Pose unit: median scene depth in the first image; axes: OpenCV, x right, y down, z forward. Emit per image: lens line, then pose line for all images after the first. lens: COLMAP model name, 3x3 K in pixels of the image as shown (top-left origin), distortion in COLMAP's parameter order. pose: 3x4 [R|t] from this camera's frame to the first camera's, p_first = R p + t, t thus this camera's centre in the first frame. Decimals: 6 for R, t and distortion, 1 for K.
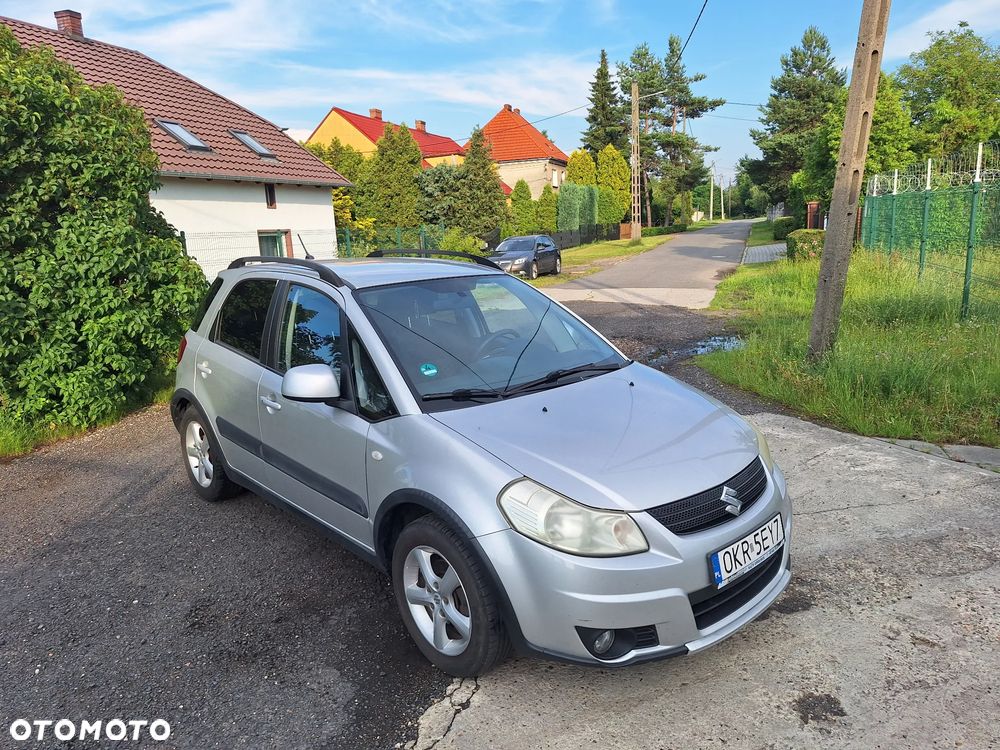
lens RADIAL K [[687.5, 0, 494.2], [0, 687.5, 372.1], [0, 0, 1]] dist [0.036332, -0.035484]
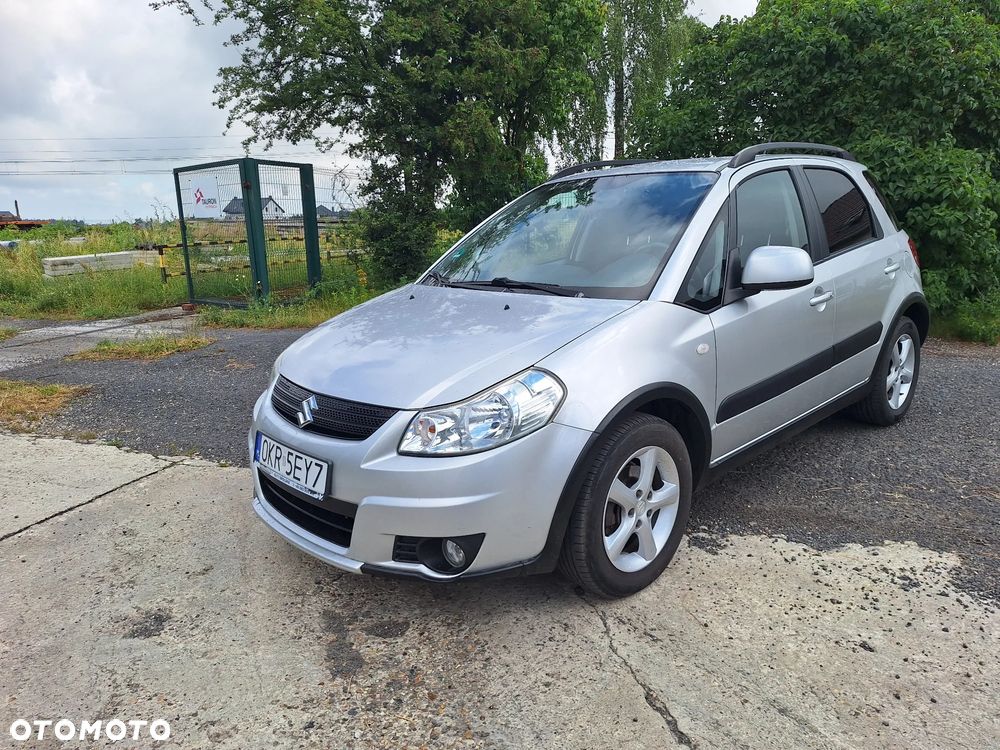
lens RADIAL K [[687.5, 0, 506.3], [0, 687.5, 360.1], [0, 0, 1]] dist [0.036332, -0.035484]
pose [[0.015809, 0.245675, -0.969223, 0.112394], [-0.171116, 0.955709, 0.239458, -0.012767], [0.985124, 0.162064, 0.057147, 0.111842]]
